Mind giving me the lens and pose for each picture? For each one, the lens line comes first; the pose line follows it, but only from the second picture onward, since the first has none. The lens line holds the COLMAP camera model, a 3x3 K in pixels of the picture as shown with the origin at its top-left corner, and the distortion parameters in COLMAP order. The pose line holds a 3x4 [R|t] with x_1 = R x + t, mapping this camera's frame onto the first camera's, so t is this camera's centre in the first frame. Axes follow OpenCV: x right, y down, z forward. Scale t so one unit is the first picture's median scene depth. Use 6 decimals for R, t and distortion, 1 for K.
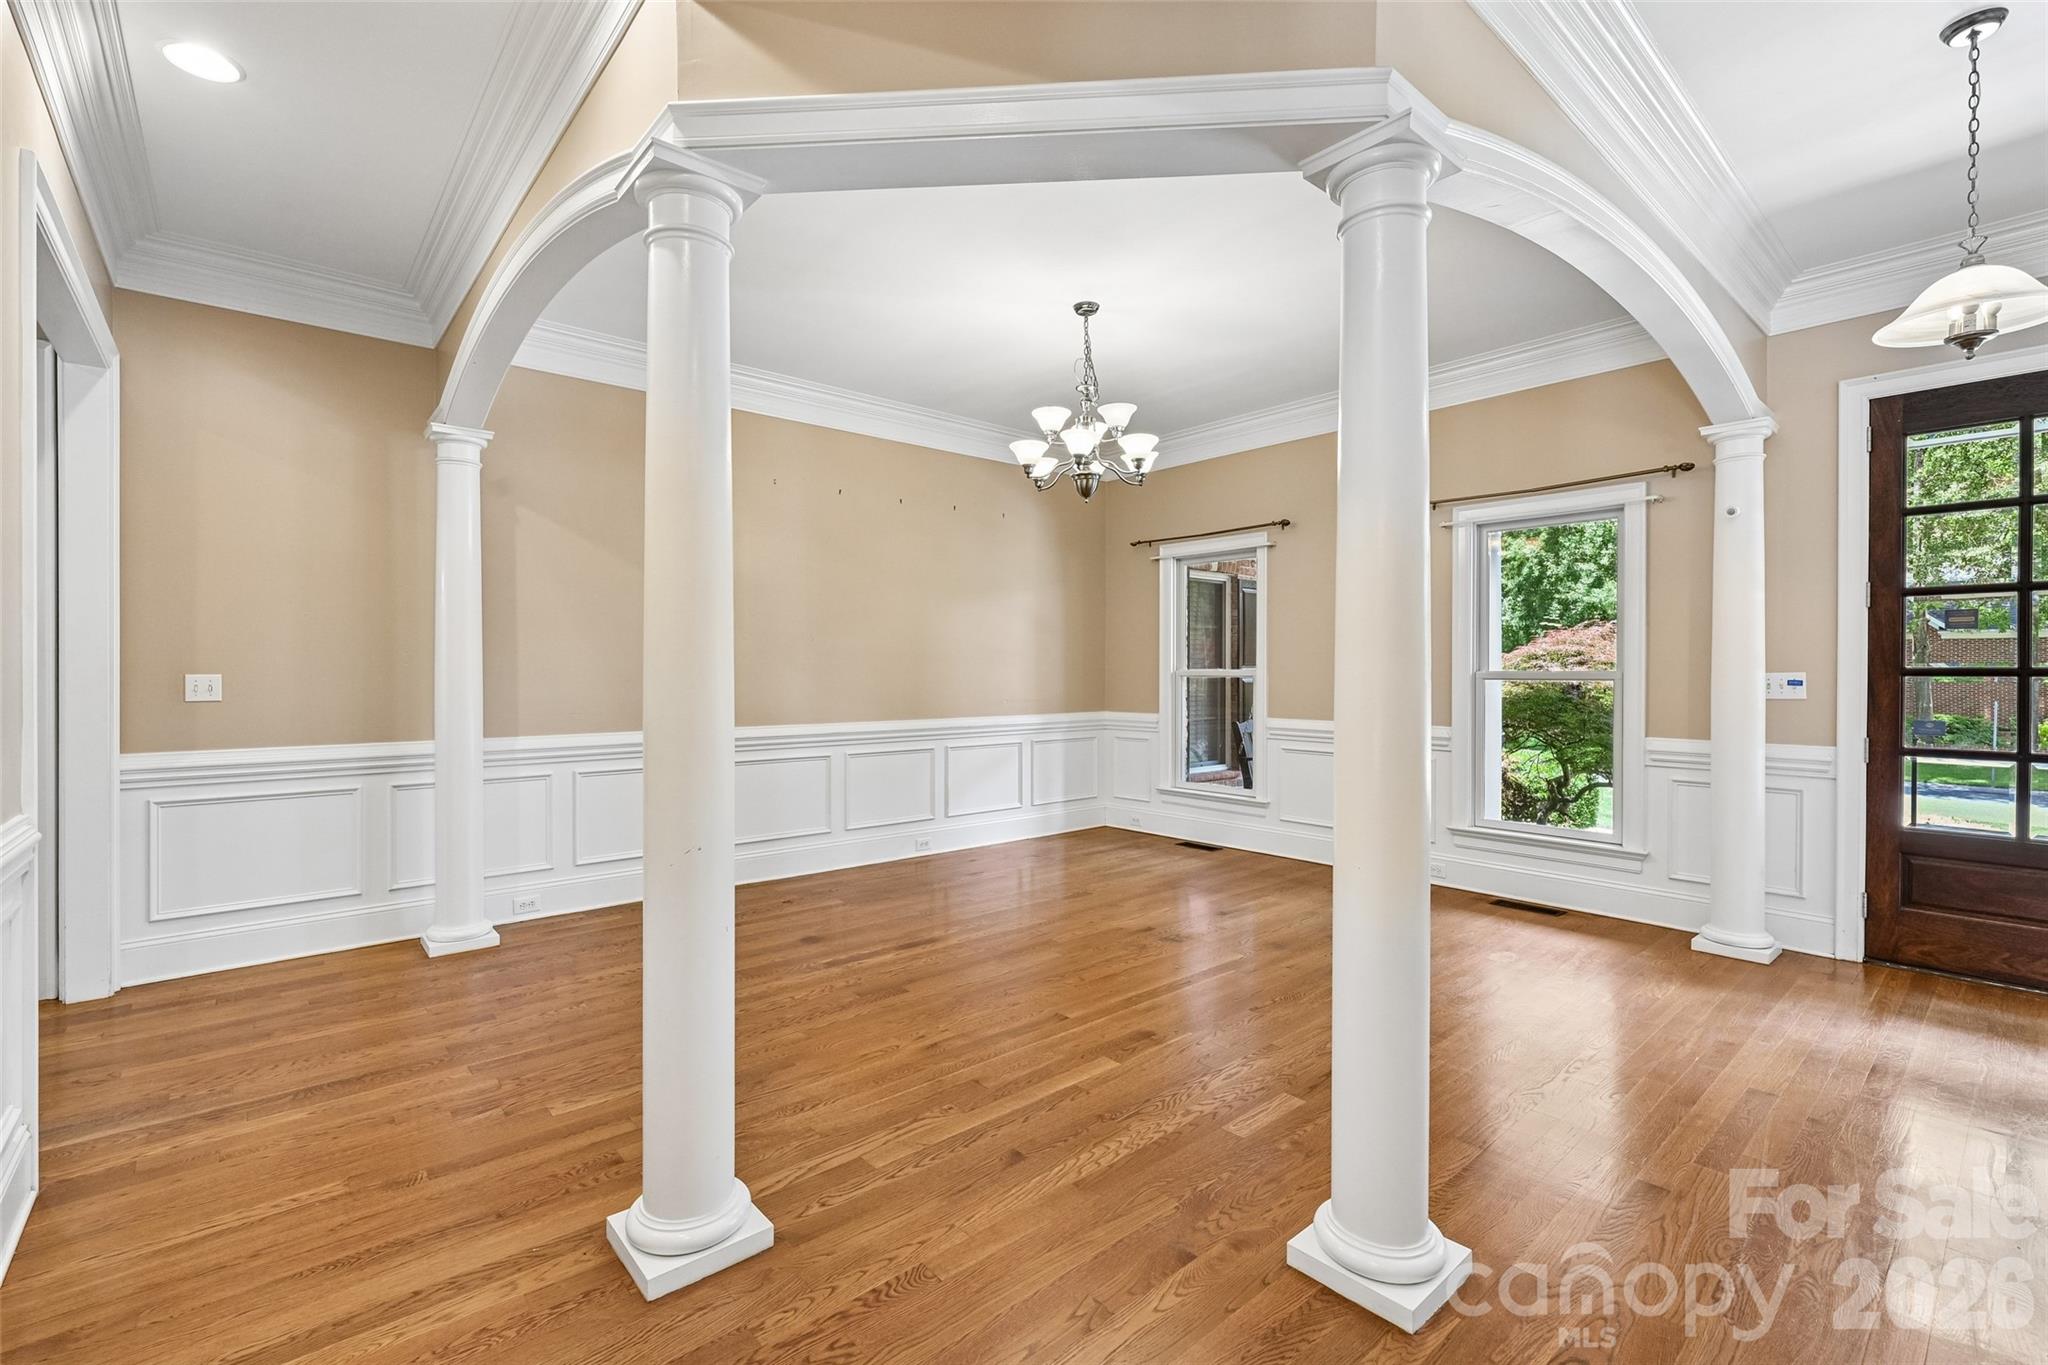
lens RADIAL K [[896.1, 0, 1016.6], [0, 896.1, 671.8], [0, 0, 1]] dist [-0.001092, -0.000449]
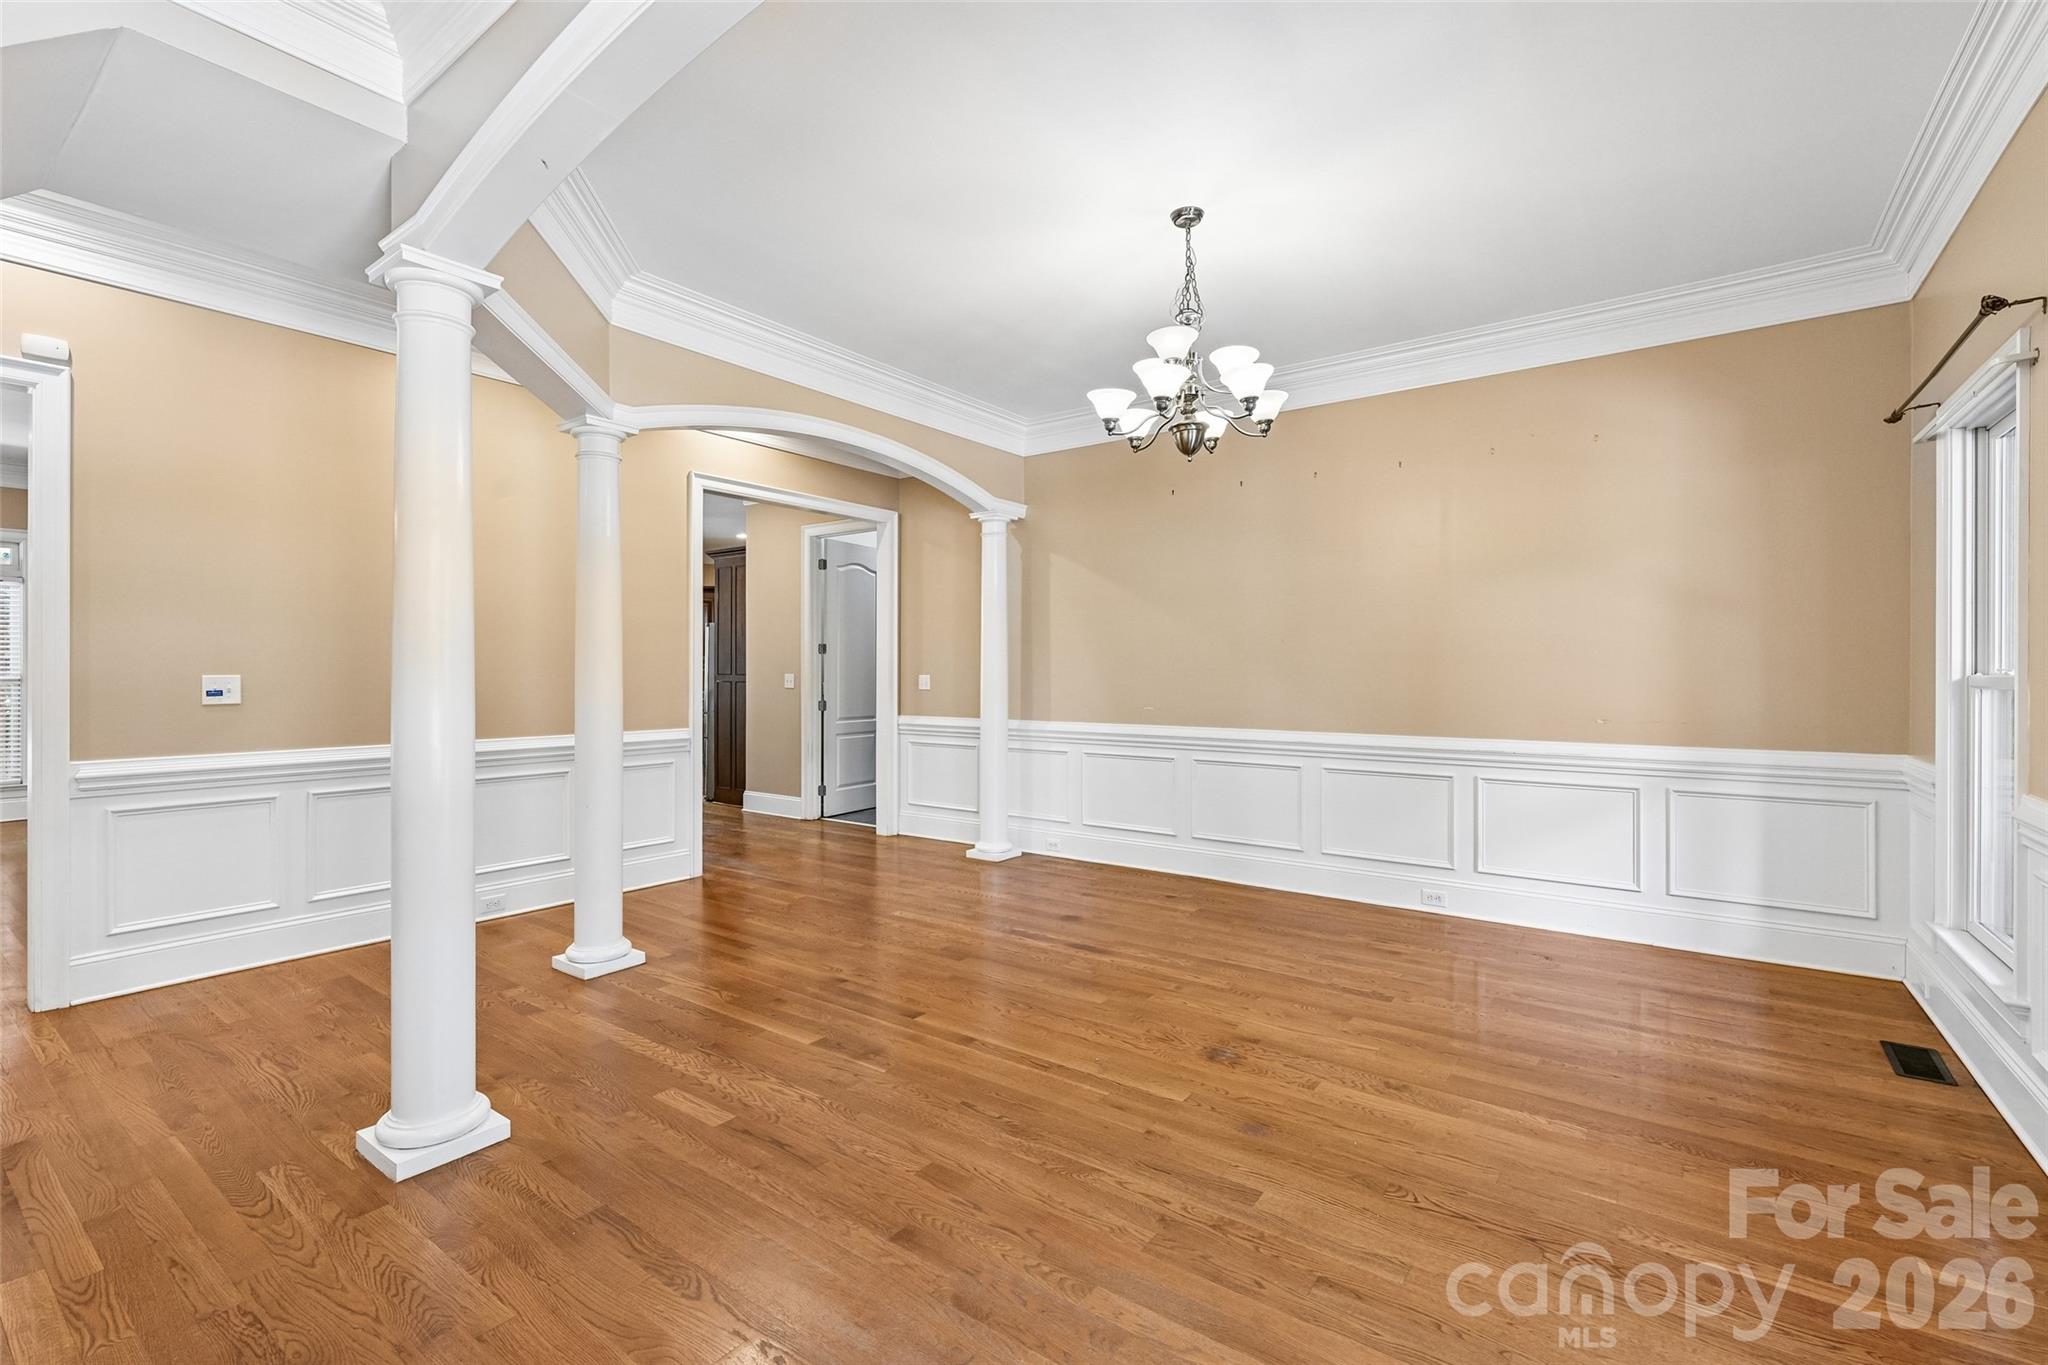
lens RADIAL K [[896.1, 0, 1016.6], [0, 896.1, 671.8], [0, 0, 1]] dist [-0.001092, -0.000449]
pose [[0.221758, -0.000415, -0.975102, 0.892159], [-0.001926, 0.999998, -0.000864, -0.002645], [0.975100, 0.002070, 0.221756, 0.743002]]
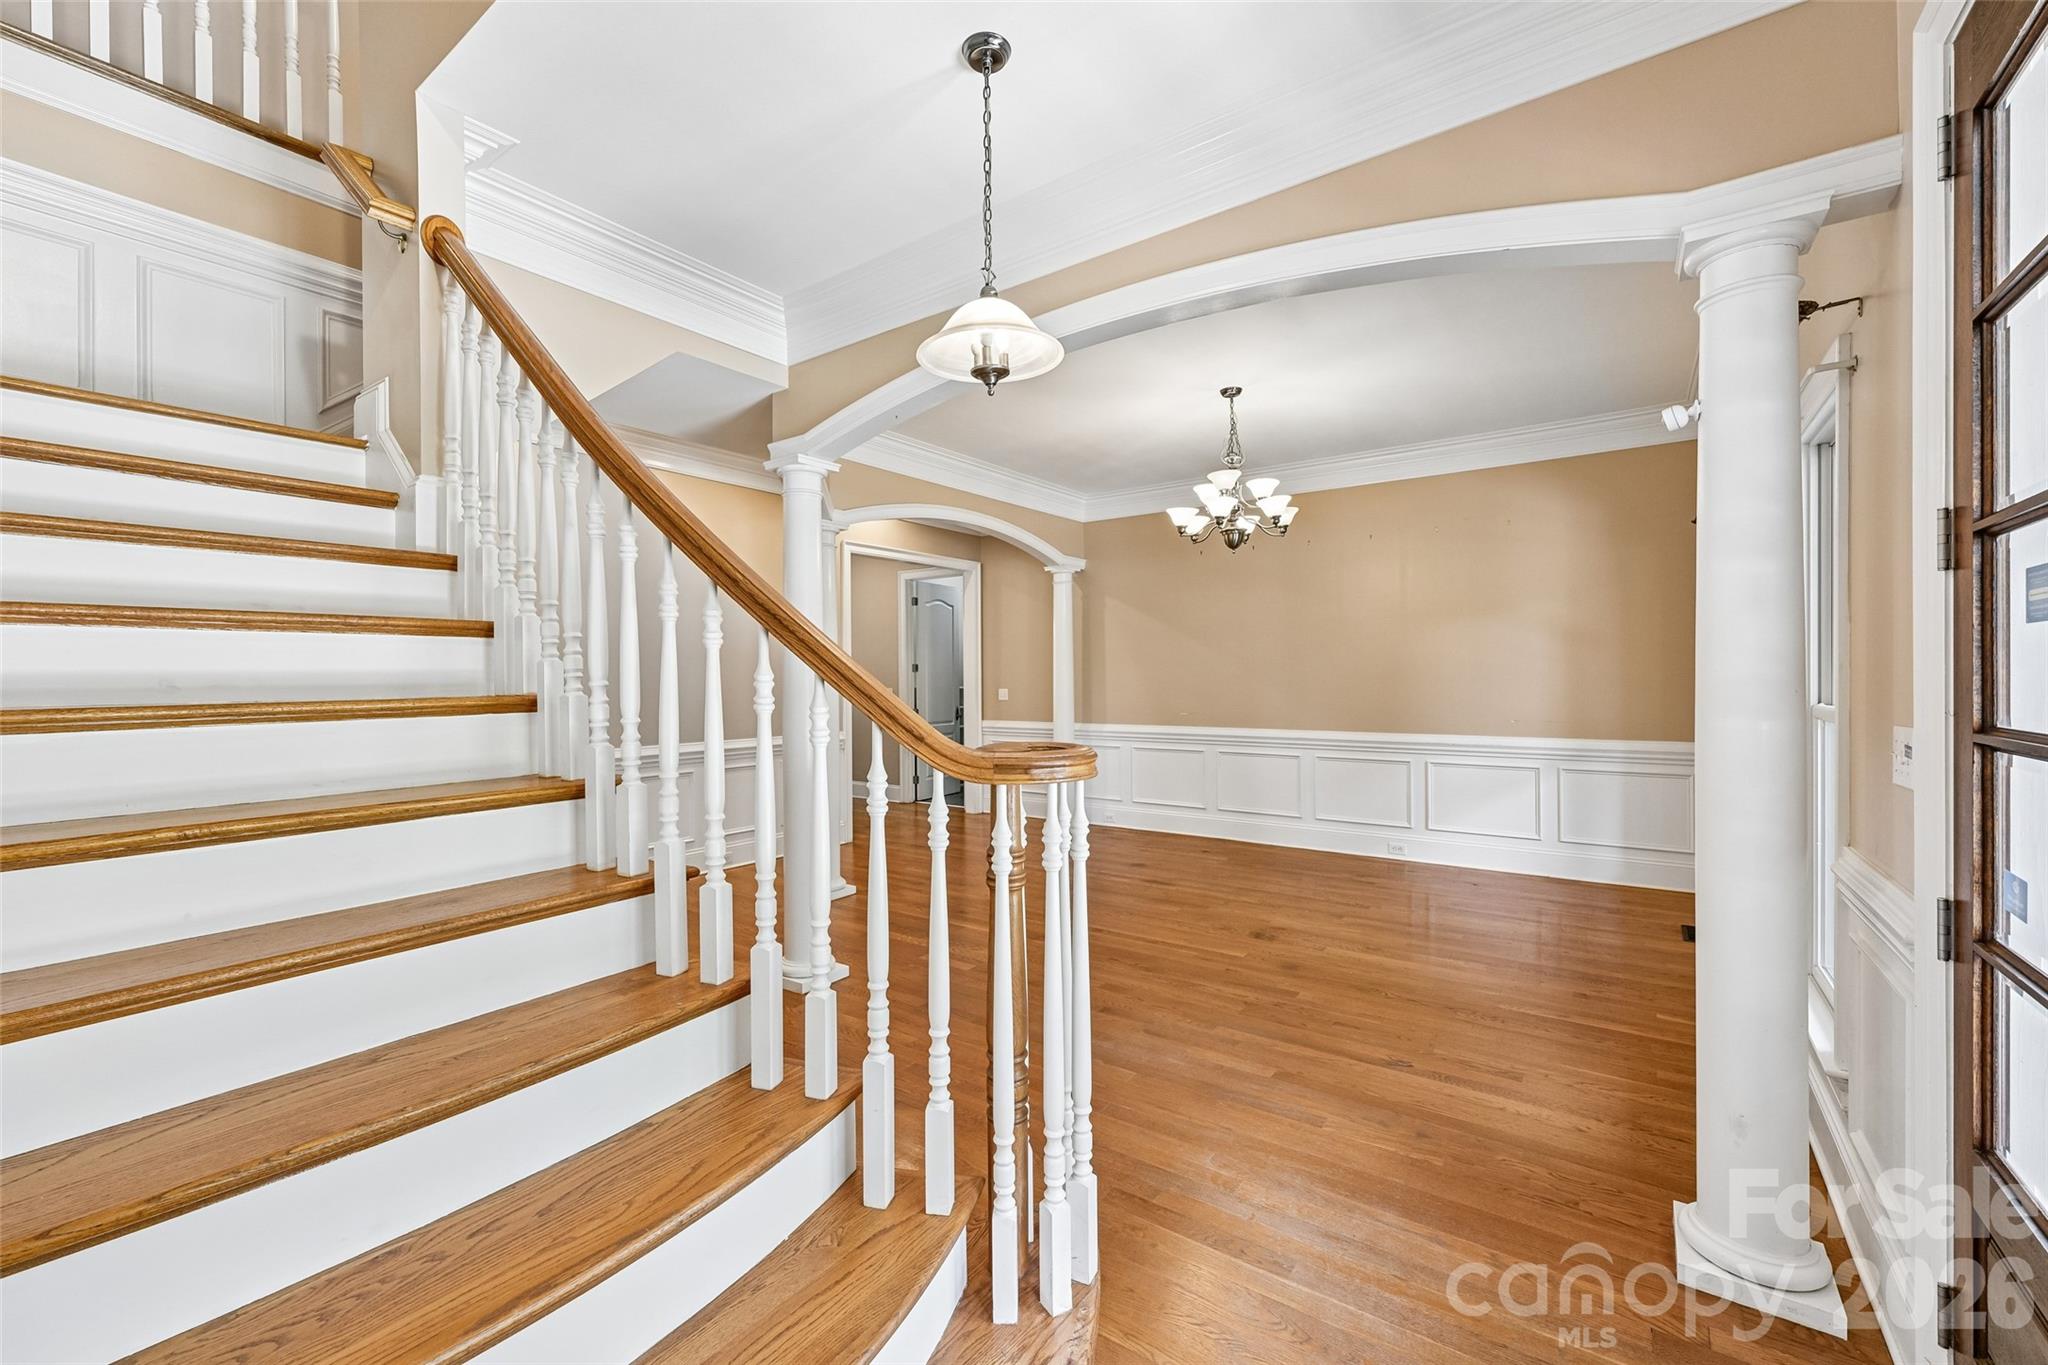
lens RADIAL K [[833.1, 0, 1013.8], [0, 833.1, 679.0], [0, 0, 1]] dist [-0.000184, 0.000015]
pose [[0.224926, 0.000603, -0.974376, 1.203274], [0.006642, 0.999976, 0.002152, -0.027552], [0.974353, -0.006956, 0.224916, 0.507177]]
